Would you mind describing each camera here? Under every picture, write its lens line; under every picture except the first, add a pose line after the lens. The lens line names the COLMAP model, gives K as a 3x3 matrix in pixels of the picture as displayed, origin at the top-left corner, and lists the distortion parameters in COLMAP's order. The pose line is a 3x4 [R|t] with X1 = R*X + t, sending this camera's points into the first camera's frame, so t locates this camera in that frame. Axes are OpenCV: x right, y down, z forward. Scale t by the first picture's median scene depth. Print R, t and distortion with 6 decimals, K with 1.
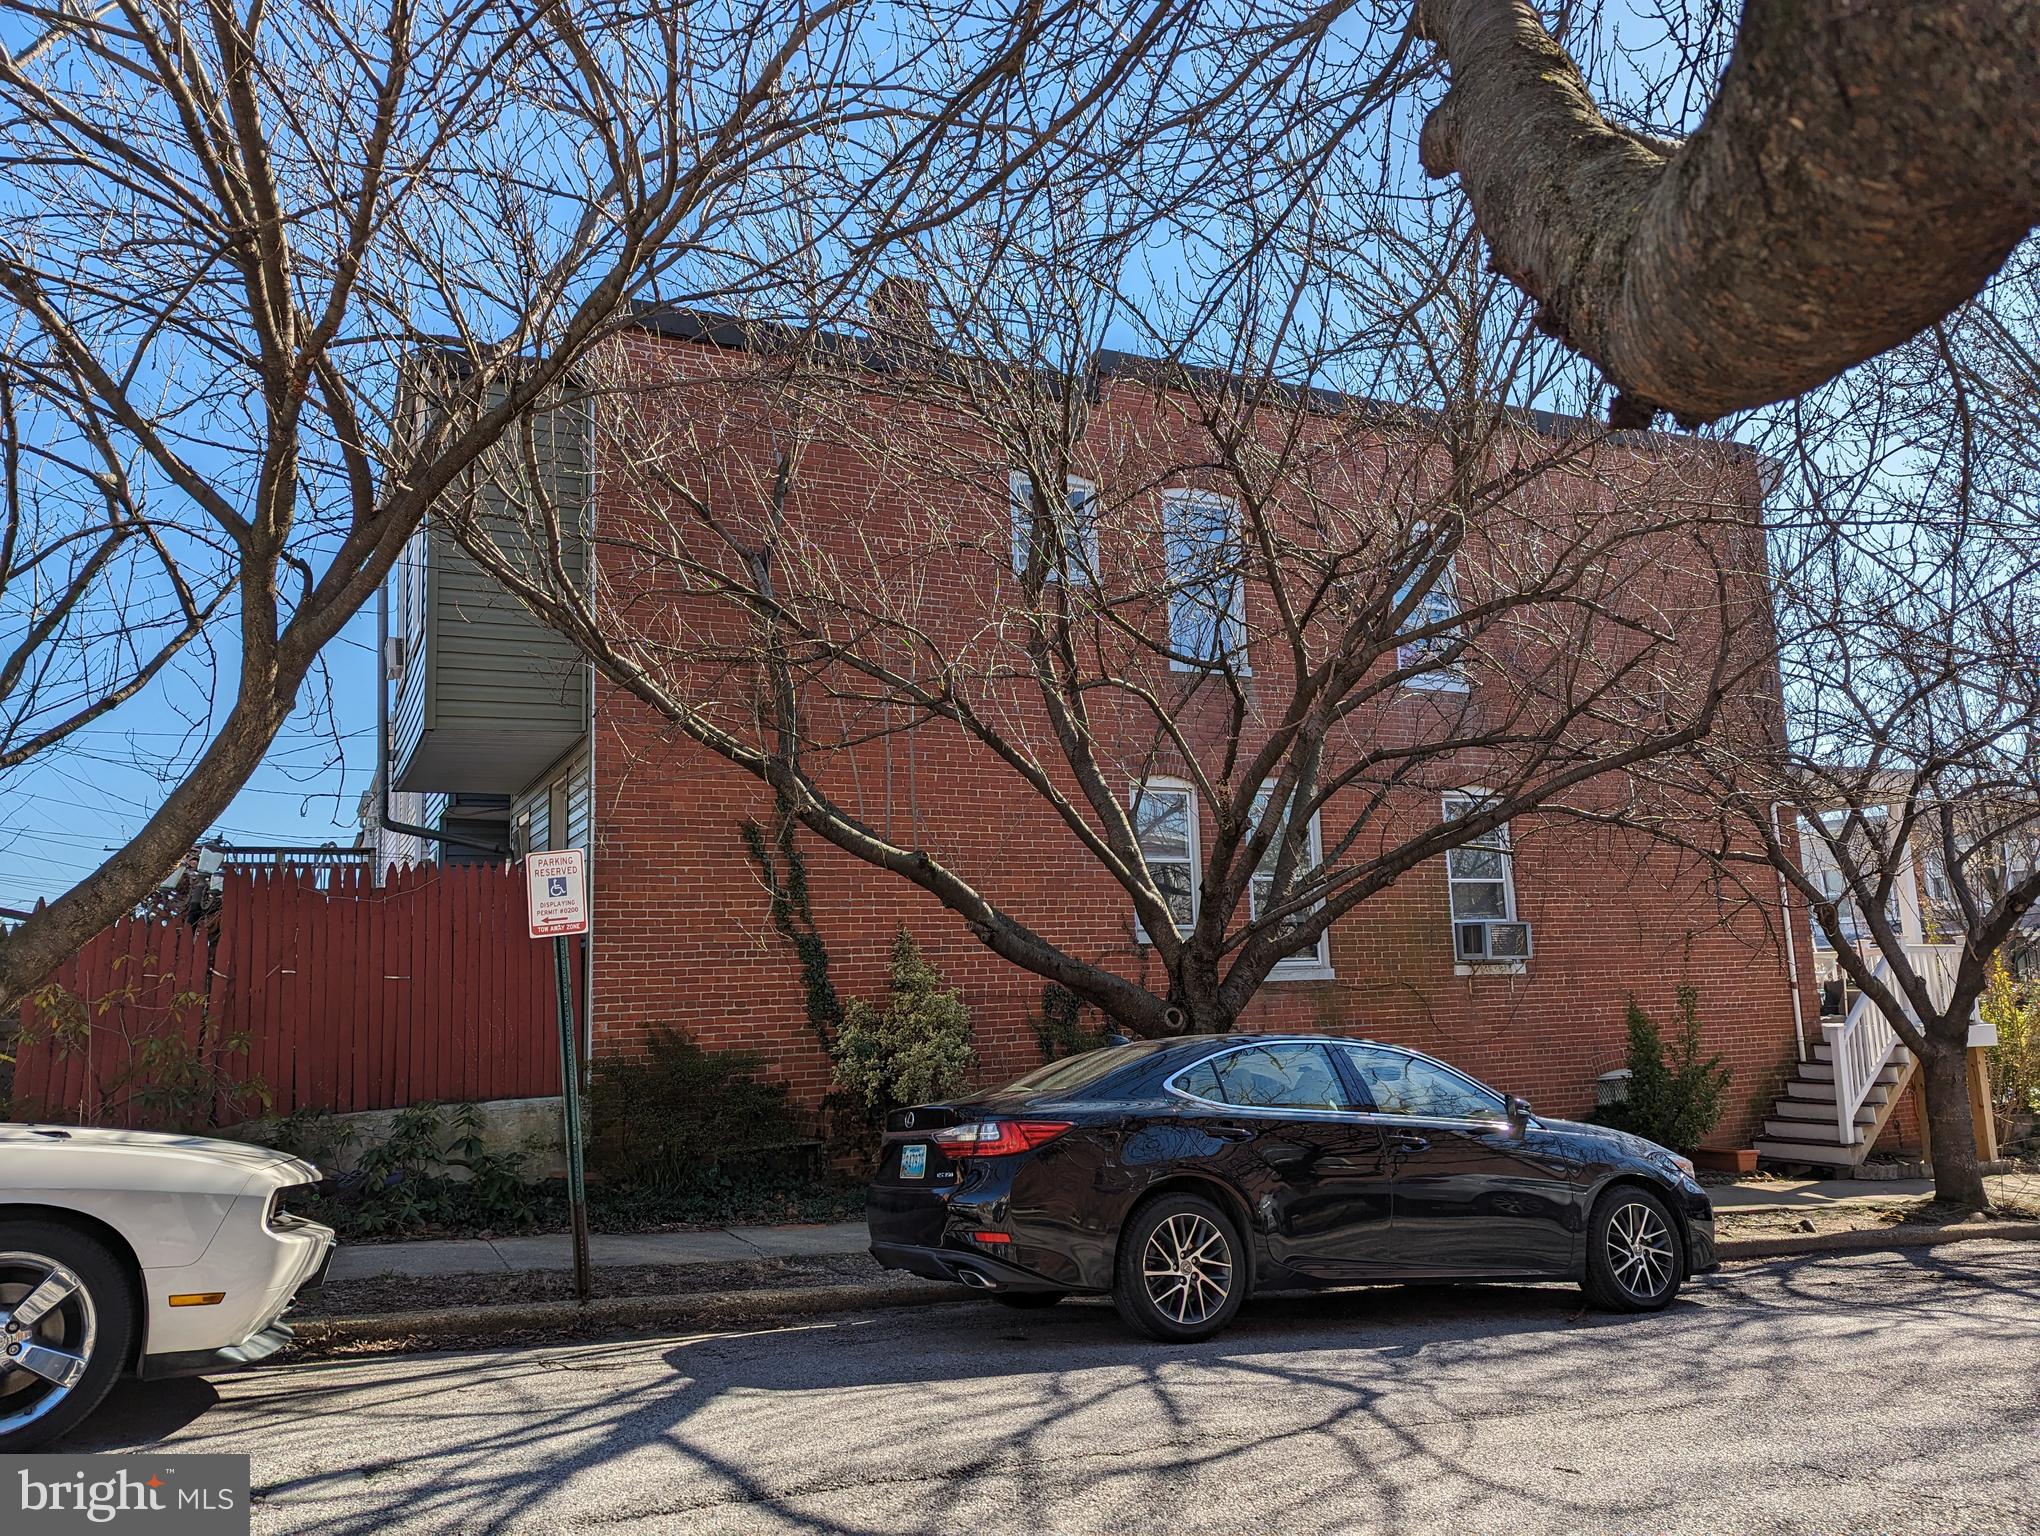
lens RADIAL K [[1432.9, 0, 1018.8], [0, 1432.9, 771.1], [0, 0, 1]] dist [0.054785, -0.007213]
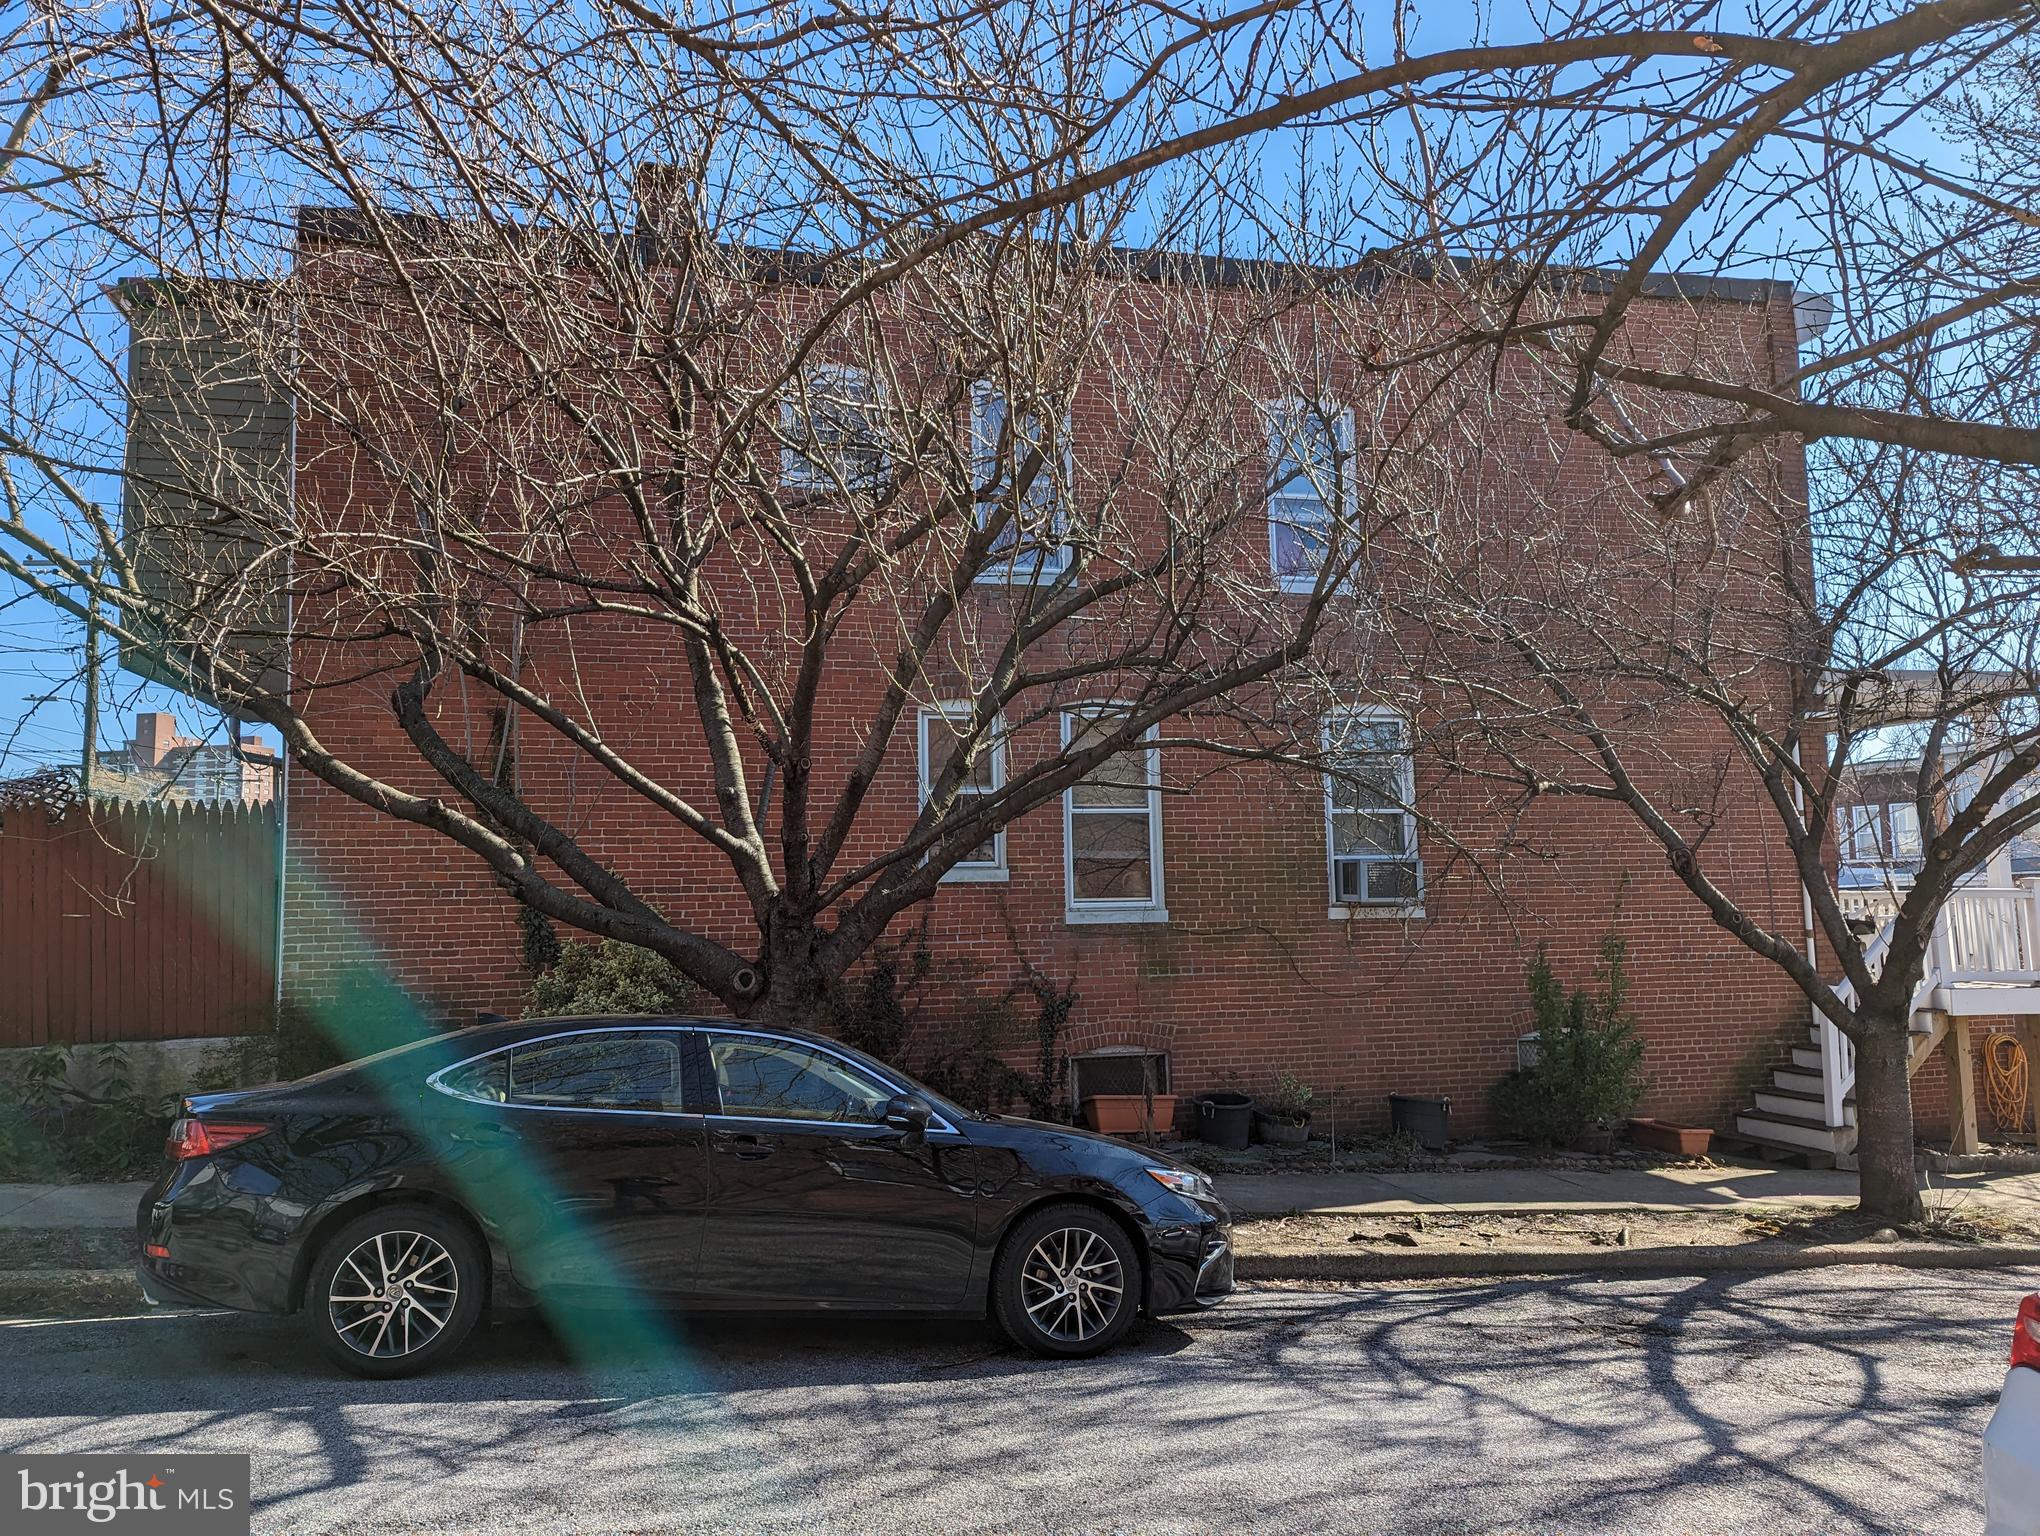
lens RADIAL K [[1432.9, 0, 1019.9], [0, 1432.9, 766.2], [0, 0, 1]] dist [0.054785, -0.007213]
pose [[0.976630, -0.003704, -0.214896, 0.391989], [0.017657, 0.997854, 0.063046, -0.012536], [0.214201, -0.065367, 0.974600, 0.142356]]
